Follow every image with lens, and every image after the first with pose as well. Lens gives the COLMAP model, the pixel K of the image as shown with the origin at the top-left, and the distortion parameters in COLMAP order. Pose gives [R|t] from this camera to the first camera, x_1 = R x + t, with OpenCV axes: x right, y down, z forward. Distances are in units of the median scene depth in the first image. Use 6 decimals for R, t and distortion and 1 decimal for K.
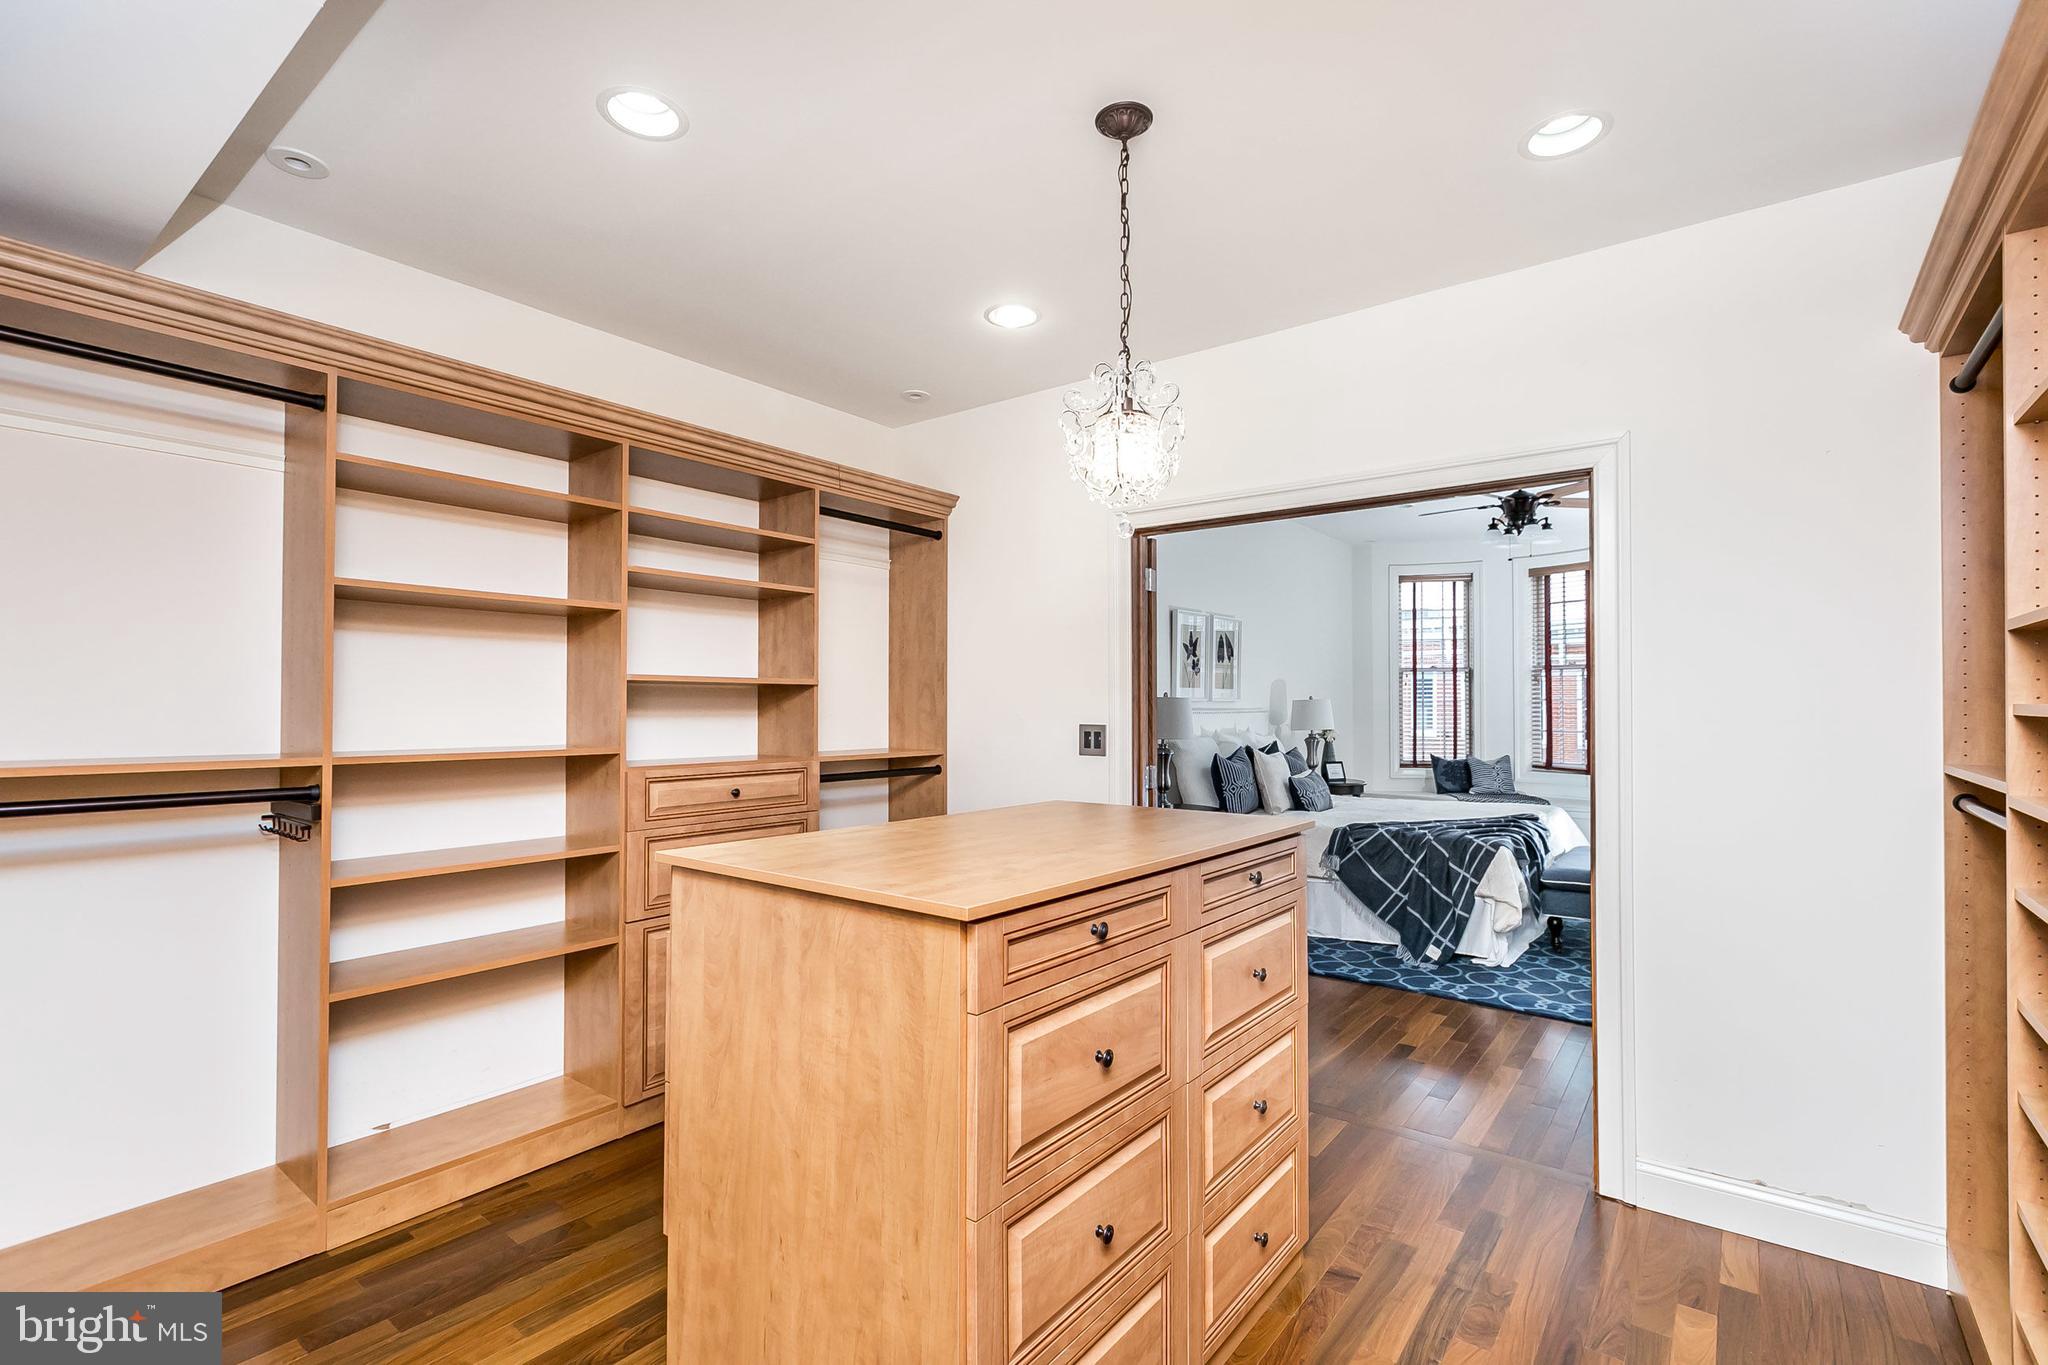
lens RADIAL K [[927.4, 0, 1030.8], [0, 927.4, 696.0], [0, 0, 1]] dist [0.003288, 0.001253]
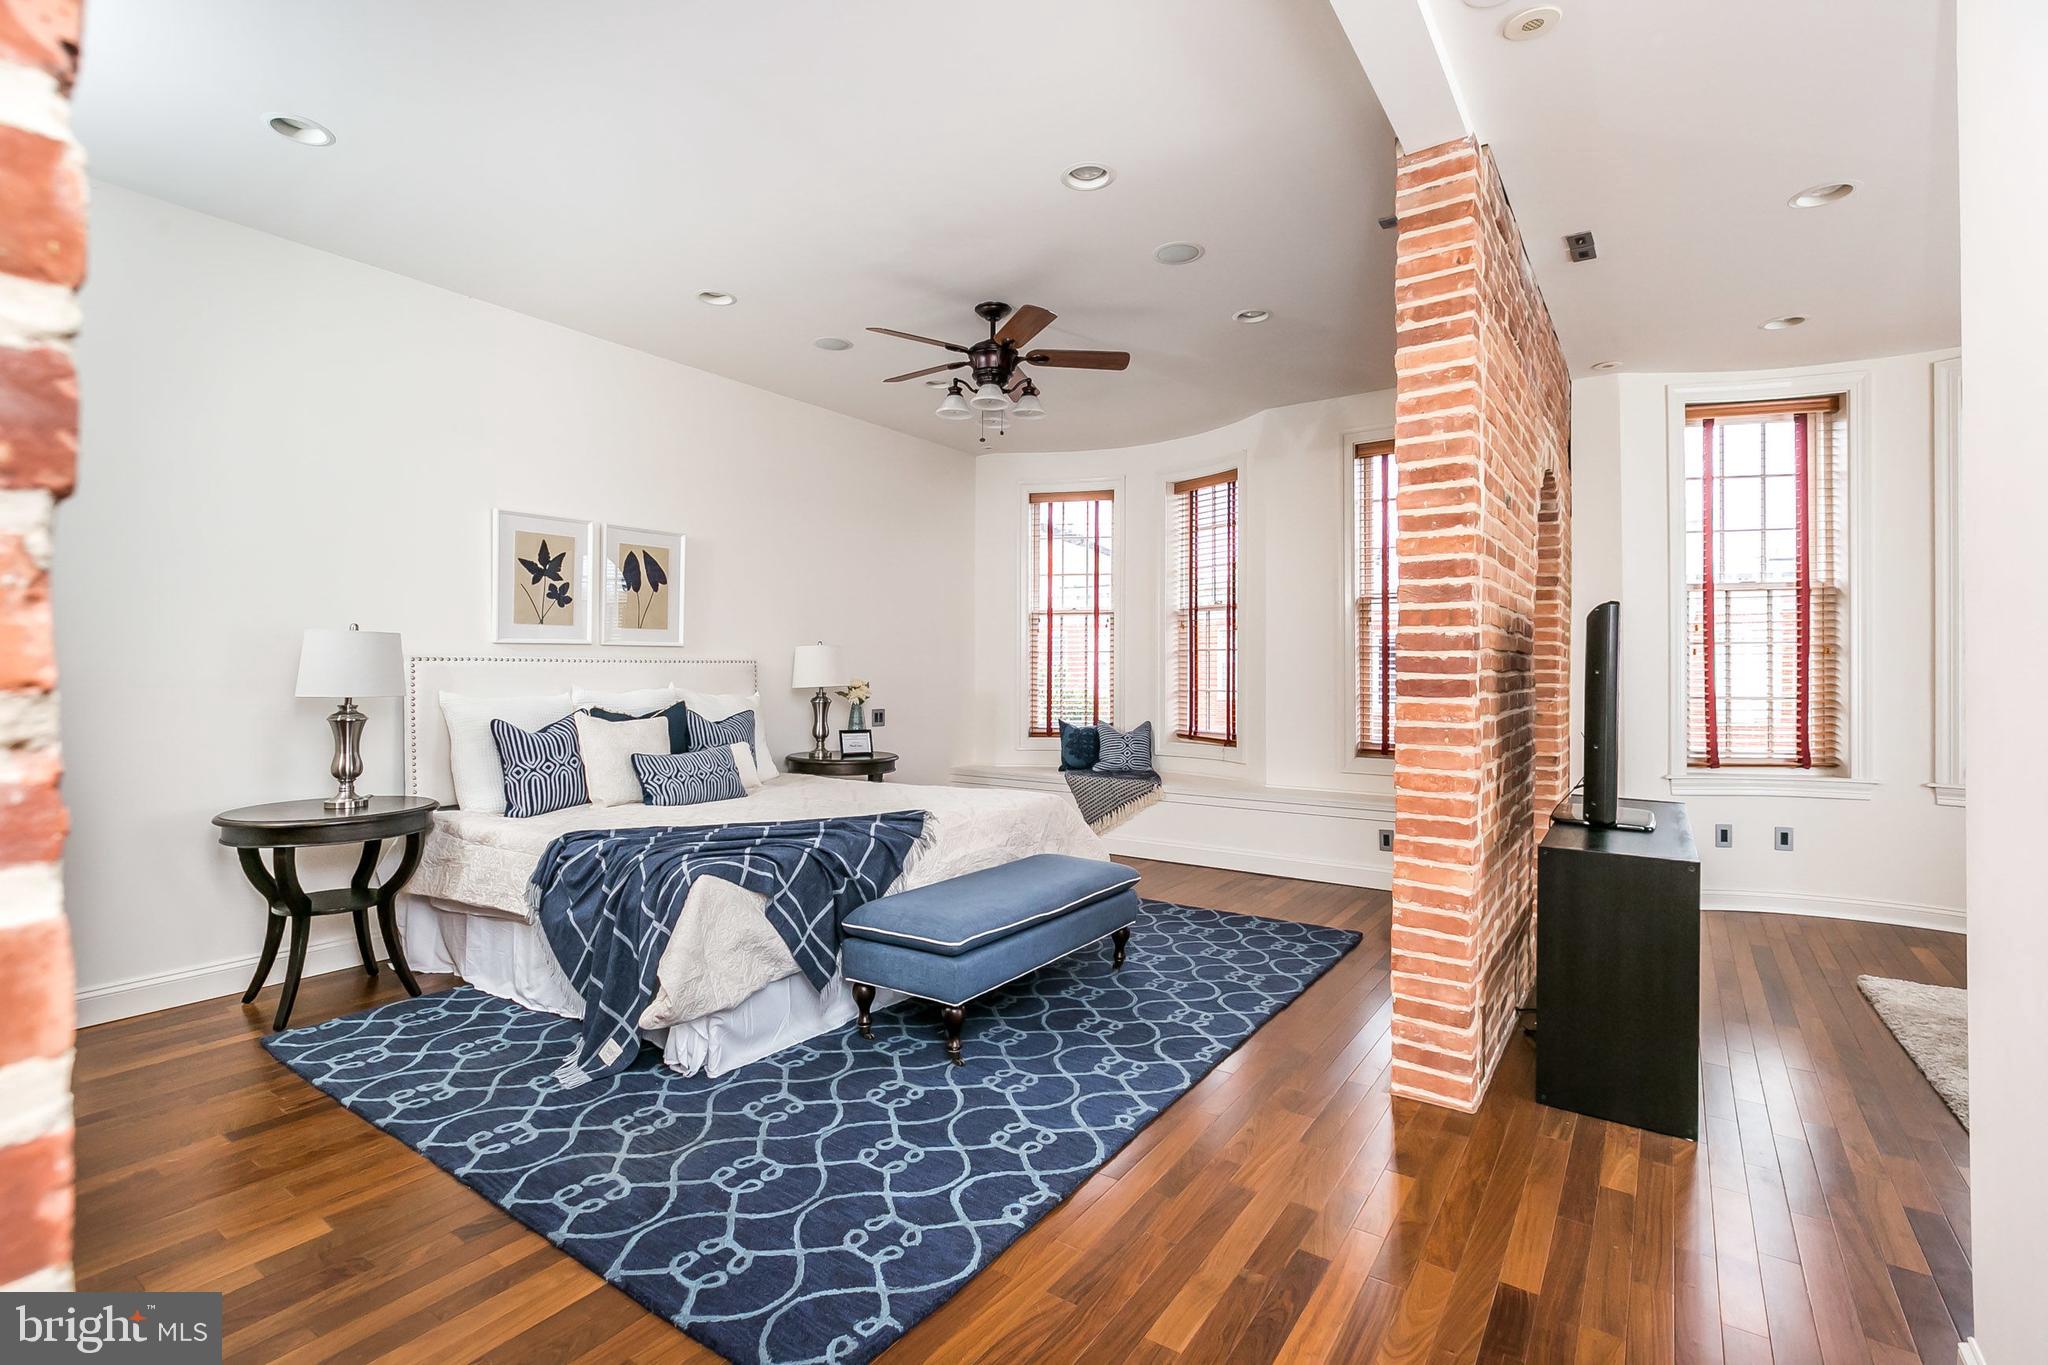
lens RADIAL K [[927.4, 0, 1024.6], [0, 927.4, 680.5], [0, 0, 1]] dist [0.003288, 0.001253]
pose [[0.999101, 0.000448, 0.042382, 0.395826], [-0.001330, 0.999783, 0.020794, 0.013833], [-0.042364, -0.020831, 0.998885, 0.231599]]
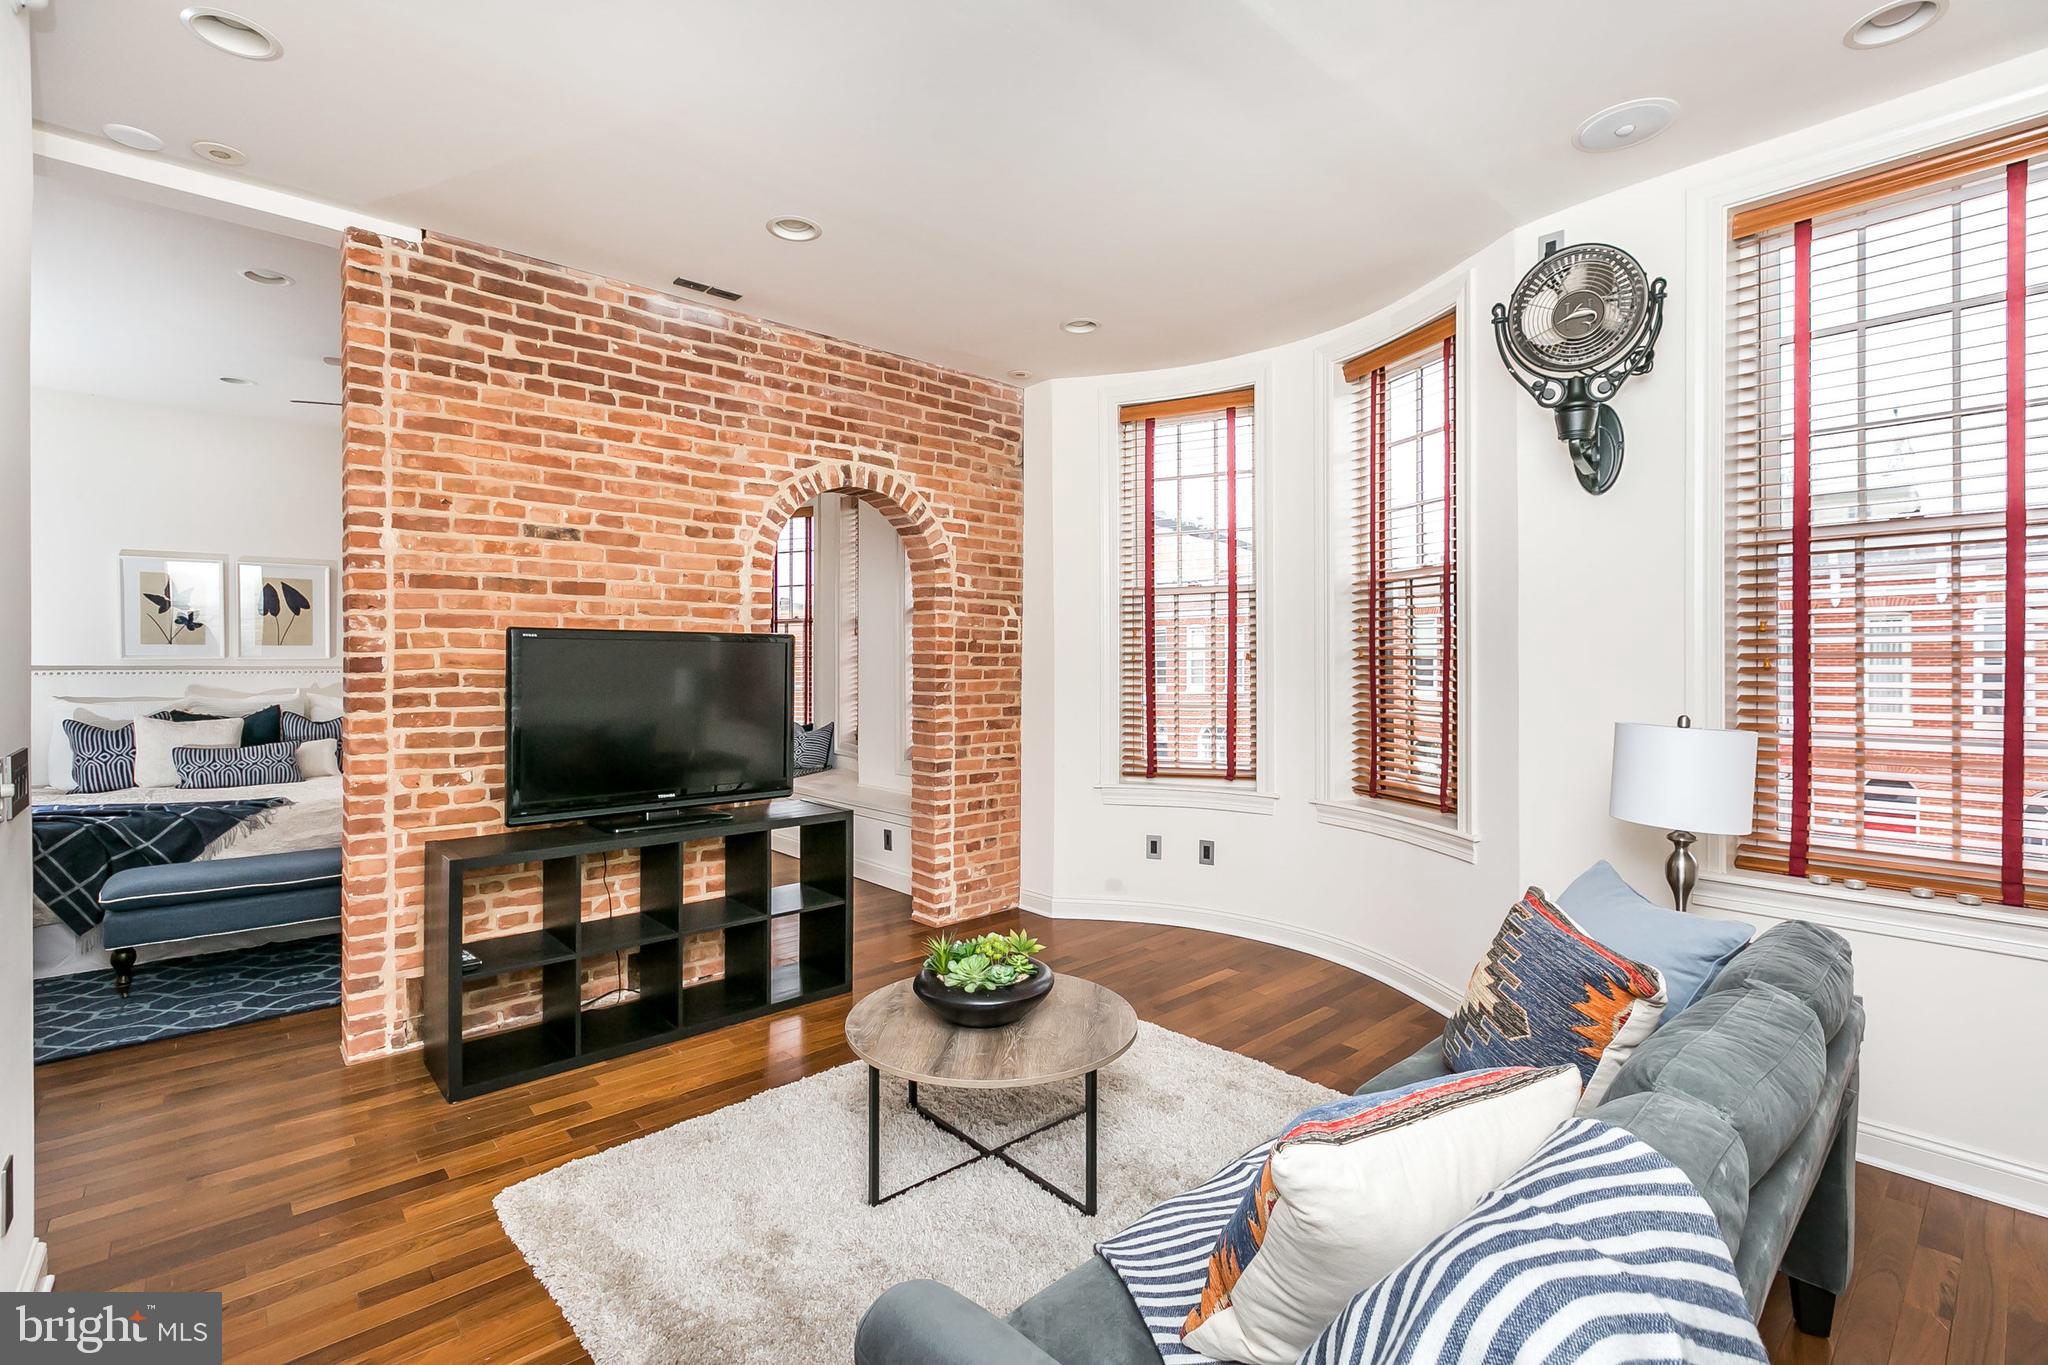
lens RADIAL K [[927.4, 0, 1021.6], [0, 927.4, 668.8], [0, 0, 1]] dist [0.003288, 0.001253]
pose [[0.982028, -0.004327, -0.188685, 0.886145], [0.006560, 0.999916, 0.011212, 0.007318], [0.188620, -0.012249, 0.981974, 0.226410]]
